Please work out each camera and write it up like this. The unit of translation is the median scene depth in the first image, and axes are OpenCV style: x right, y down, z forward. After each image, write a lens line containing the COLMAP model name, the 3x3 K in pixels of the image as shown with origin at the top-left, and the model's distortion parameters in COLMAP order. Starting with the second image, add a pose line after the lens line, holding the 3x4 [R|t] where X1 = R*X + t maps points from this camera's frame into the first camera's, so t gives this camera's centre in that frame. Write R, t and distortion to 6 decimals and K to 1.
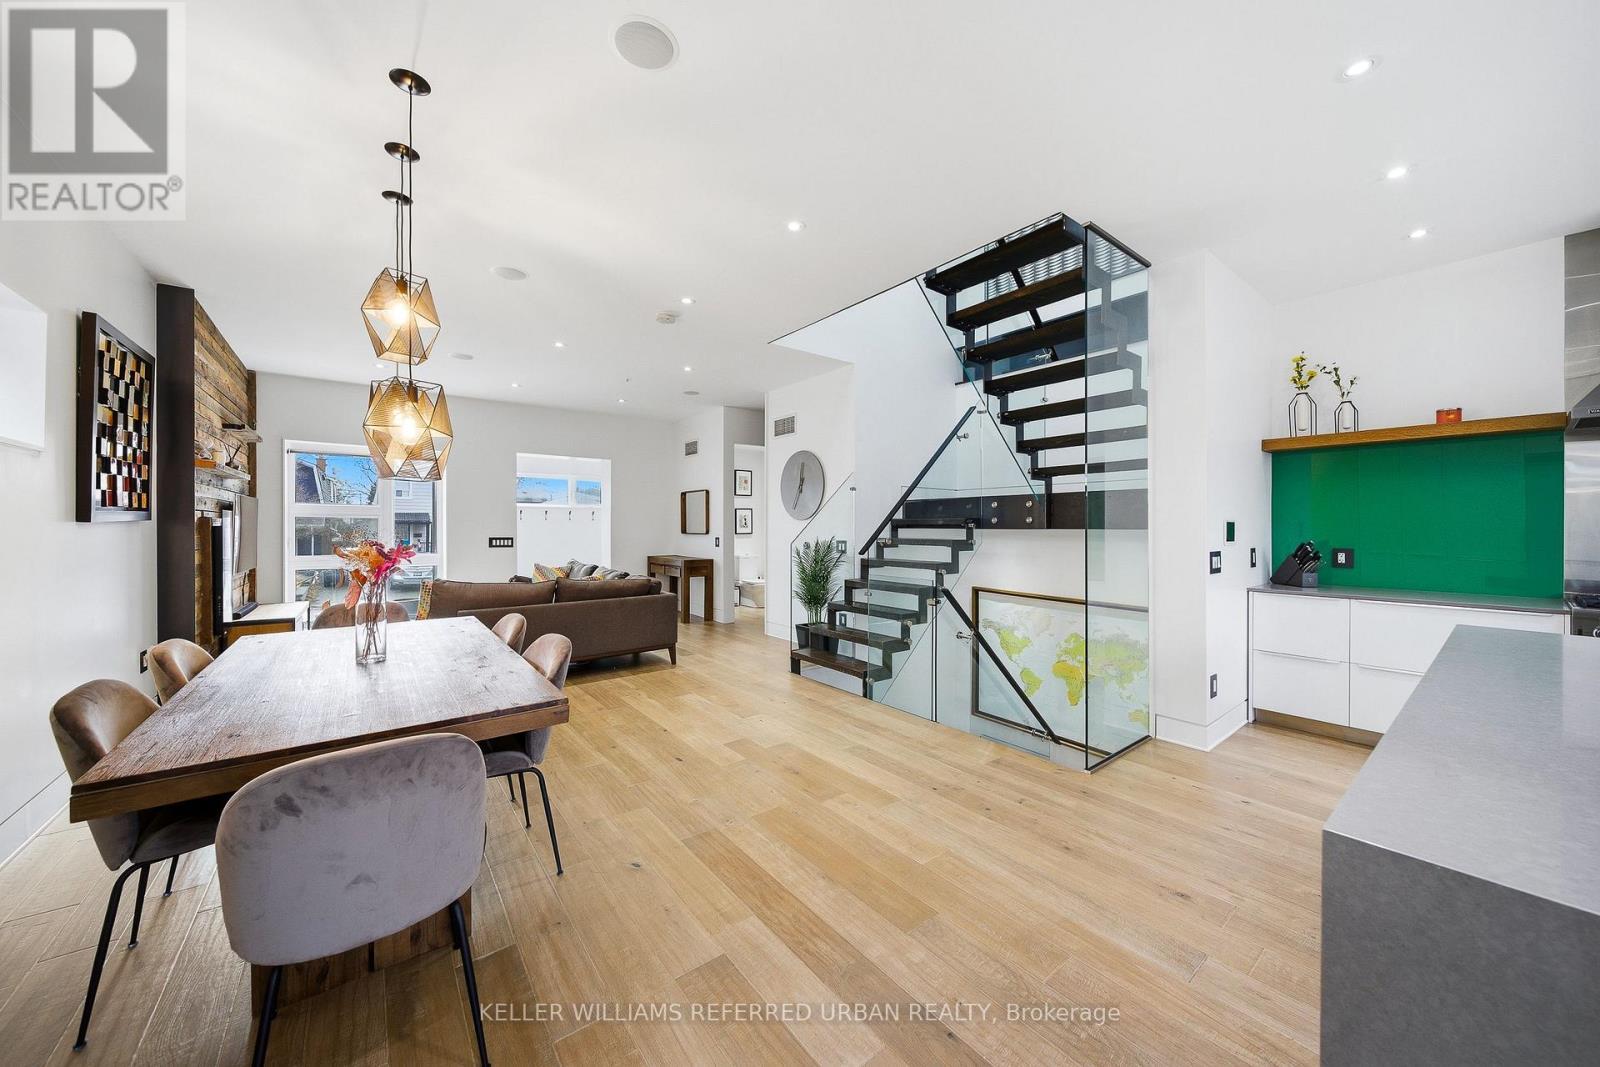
lens RADIAL K [[563.0, 0, 796.1], [0, 563.0, 526.5], [0, 0, 1]] dist [-0.000056, -0.000922]
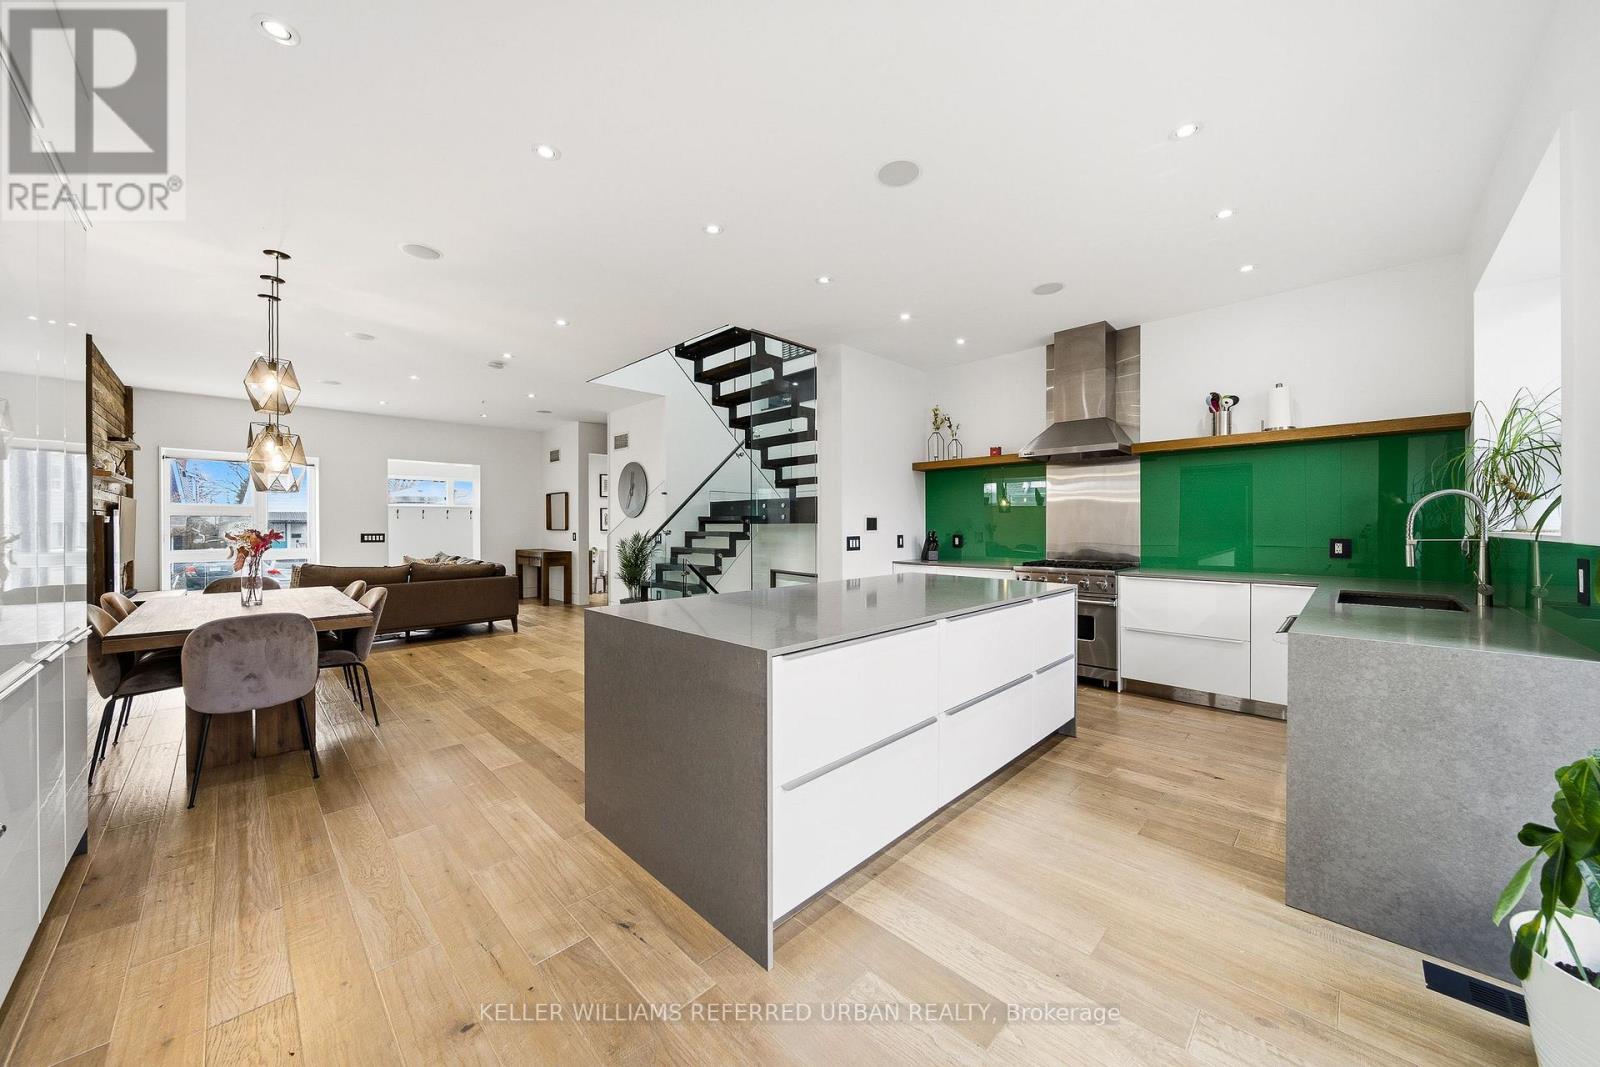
lens RADIAL K [[563.0, 0, 794.8], [0, 563.0, 526.1], [0, 0, 1]] dist [-0.000056, -0.000922]
pose [[0.991329, -0.003485, 0.131354, 0.325458], [0.003335, 0.999994, 0.001359, 0.010868], [-0.131358, -0.000909, 0.991335, -0.453497]]
